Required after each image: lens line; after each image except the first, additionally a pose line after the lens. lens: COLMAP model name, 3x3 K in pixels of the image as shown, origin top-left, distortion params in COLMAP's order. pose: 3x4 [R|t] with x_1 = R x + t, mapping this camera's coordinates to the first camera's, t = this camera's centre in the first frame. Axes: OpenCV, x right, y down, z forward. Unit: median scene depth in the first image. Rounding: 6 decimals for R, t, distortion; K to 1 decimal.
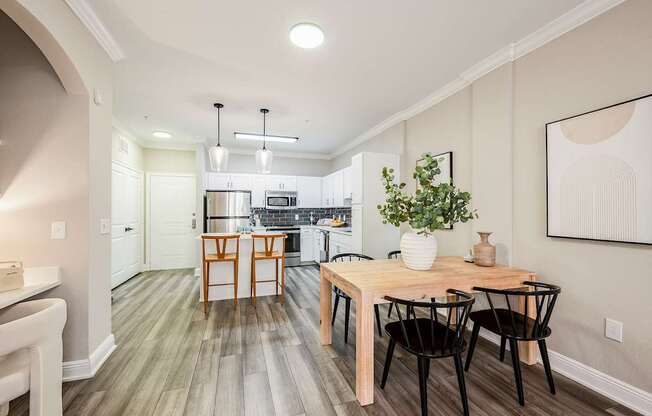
lens RADIAL K [[264.7, 0, 325.1], [0, 264.7, 210.2], [0, 0, 1]] dist [0.000233, 0.000041]
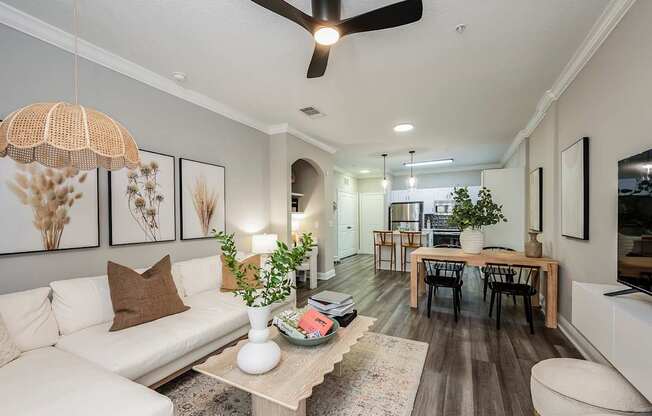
lens RADIAL K [[264.7, 0, 325.1], [0, 264.7, 210.2], [0, 0, 1]] dist [0.000233, 0.000041]
pose [[0.694461, -0.023905, -0.719133, 0.379645], [0.009457, 0.999665, -0.024098, -0.003734], [0.719468, 0.009934, 0.694455, -0.312825]]
